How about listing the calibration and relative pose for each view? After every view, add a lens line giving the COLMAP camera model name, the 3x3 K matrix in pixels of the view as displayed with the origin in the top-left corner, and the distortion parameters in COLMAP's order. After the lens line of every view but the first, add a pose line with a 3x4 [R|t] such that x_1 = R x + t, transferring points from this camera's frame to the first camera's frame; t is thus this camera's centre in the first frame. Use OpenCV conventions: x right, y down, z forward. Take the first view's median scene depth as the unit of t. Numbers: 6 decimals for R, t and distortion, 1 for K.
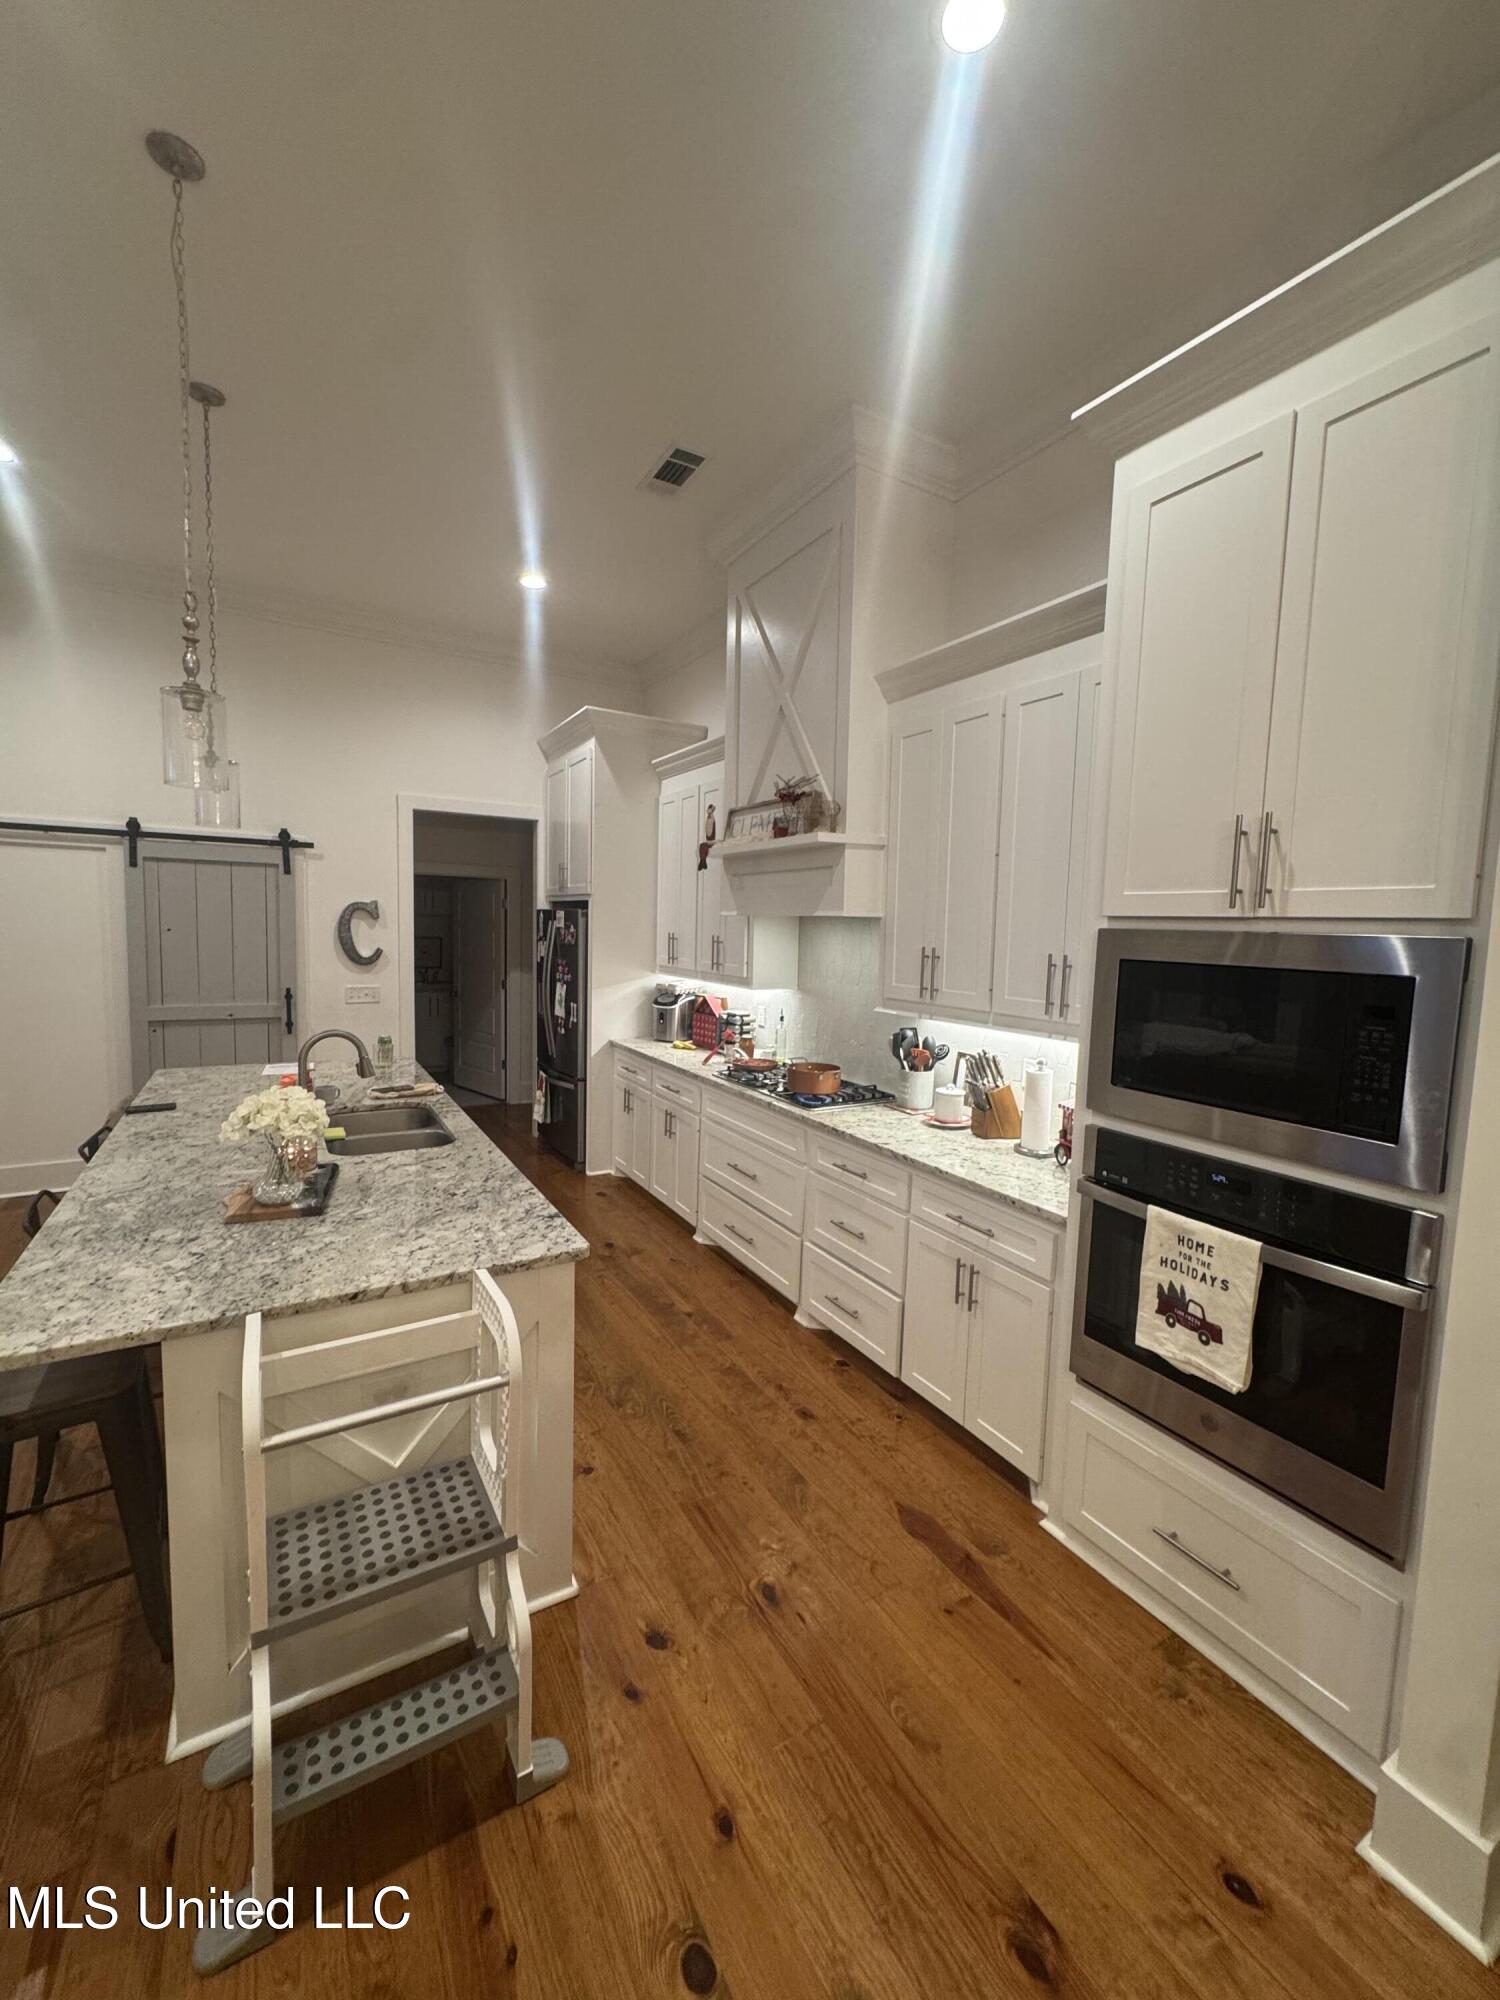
lens RADIAL K [[795.8, 0, 753.5], [0, 795.8, 994.2], [0, 0, 1]] dist [-0.002290, -0.000010]
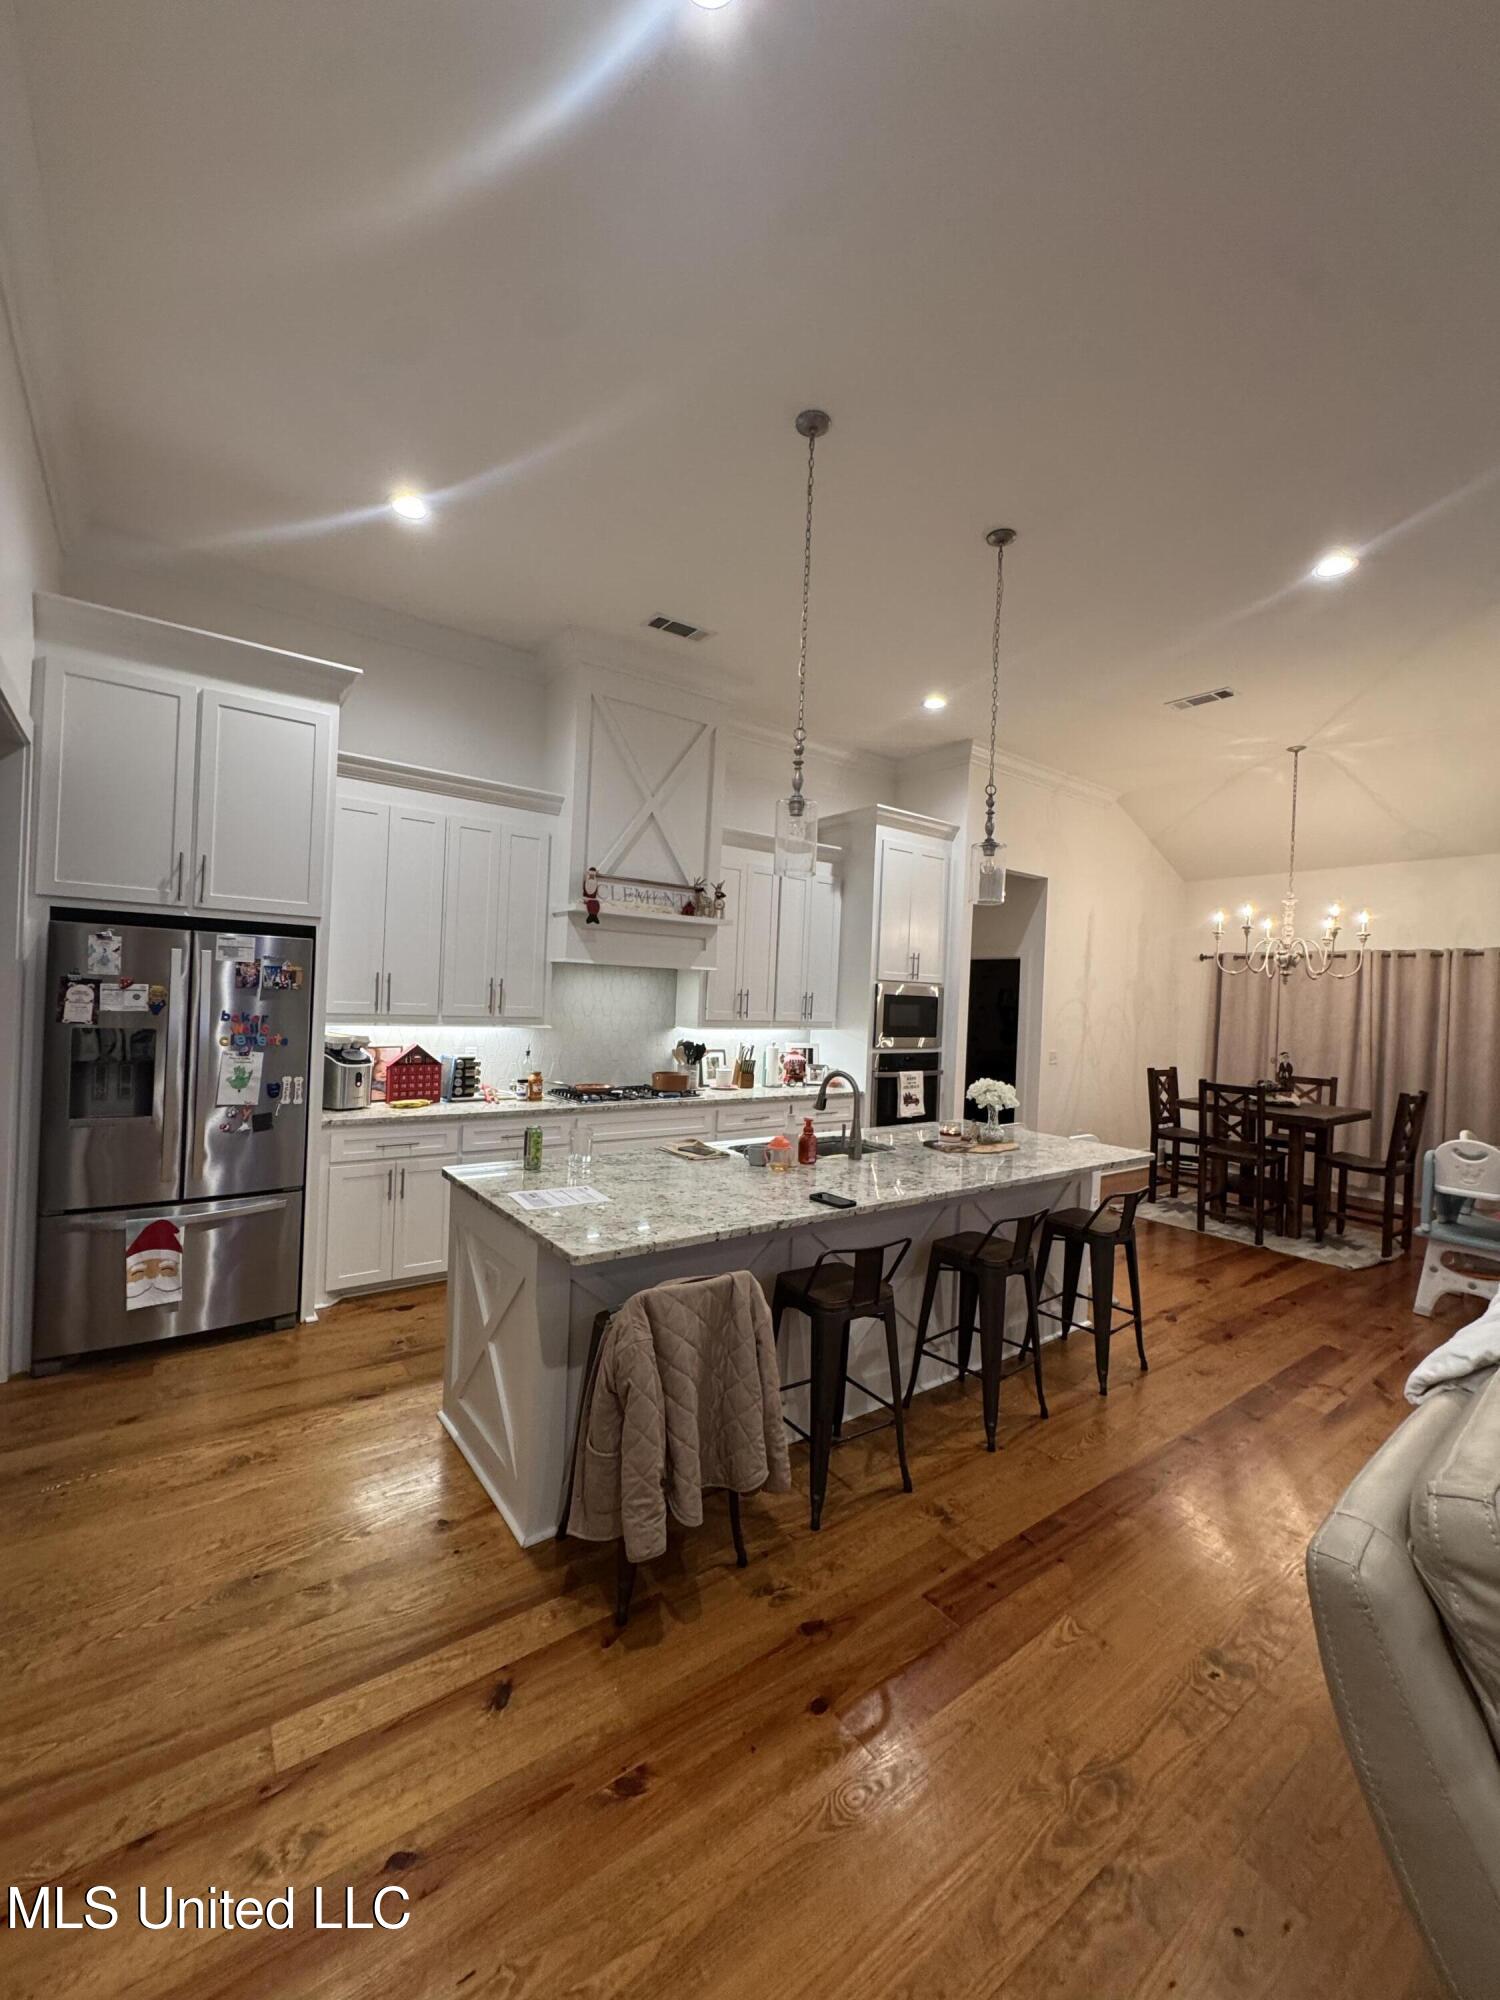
lens RADIAL K [[795.8, 0, 753.5], [0, 795.8, 994.2], [0, 0, 1]] dist [-0.002290, -0.000010]
pose [[-0.102138, -0.032174, 0.994250, -2.423758], [0.041947, 0.998449, 0.036619, -0.173666], [-0.993885, 0.045446, -0.100630, 1.762480]]
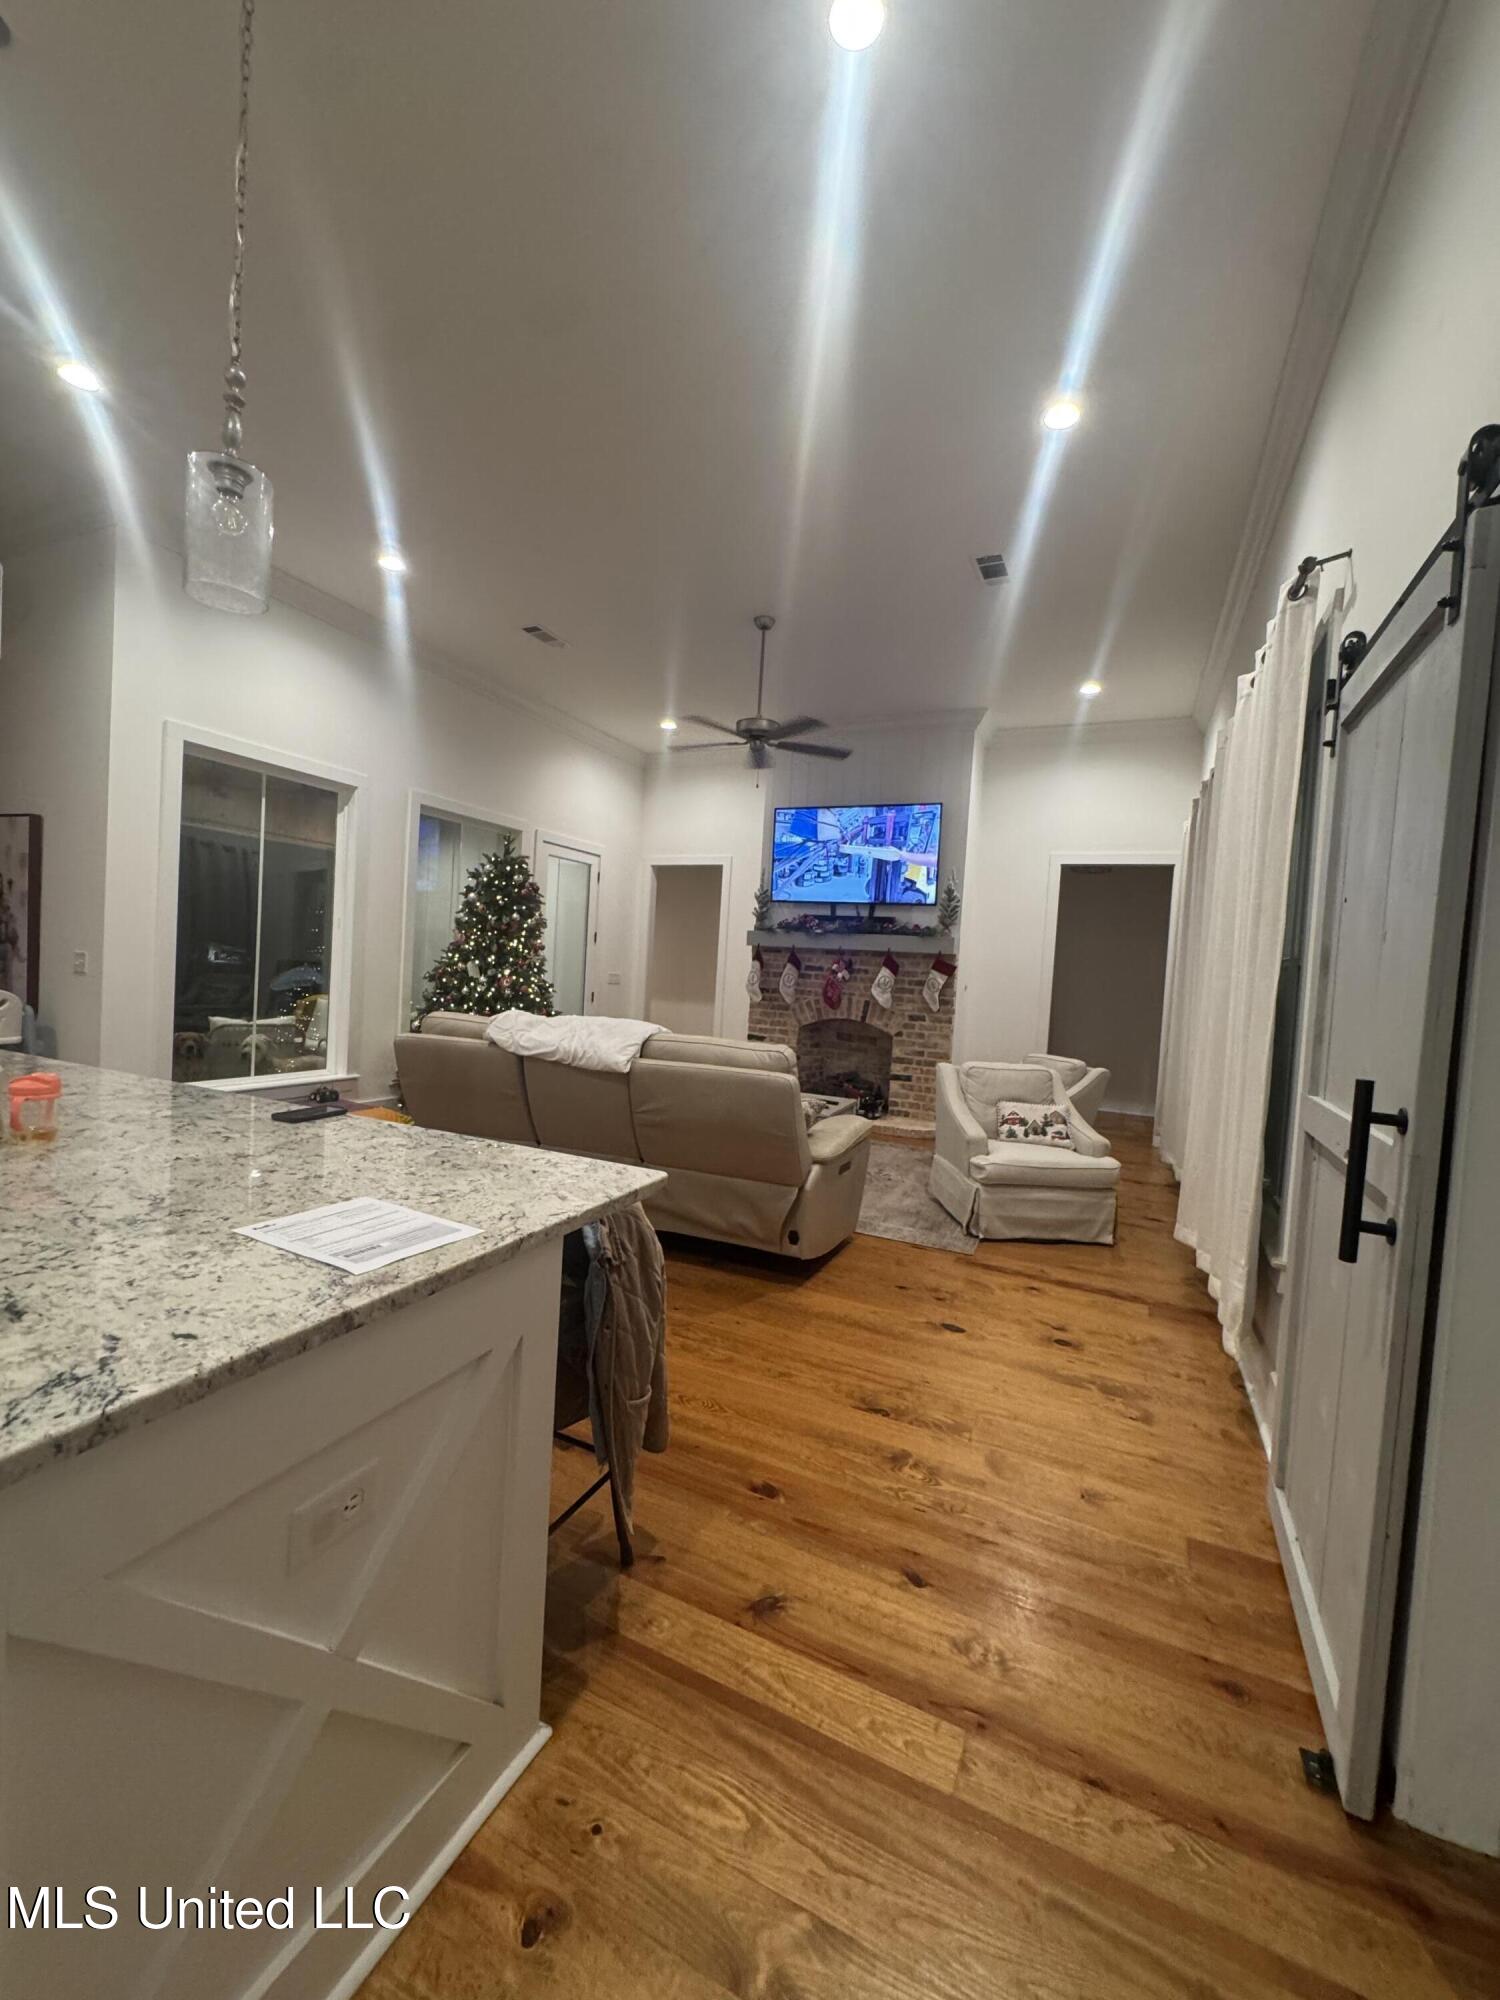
lens RADIAL K [[799.0, 0, 751.0], [0, 799.0, 998.2], [0, 0, 1]] dist [-0.005506, 0.000372]
pose [[-0.819235, -0.056315, -0.570686, -1.041689], [-0.128727, 0.987829, 0.087313, -0.068779], [0.558823, 0.144993, -0.816513, 2.552363]]
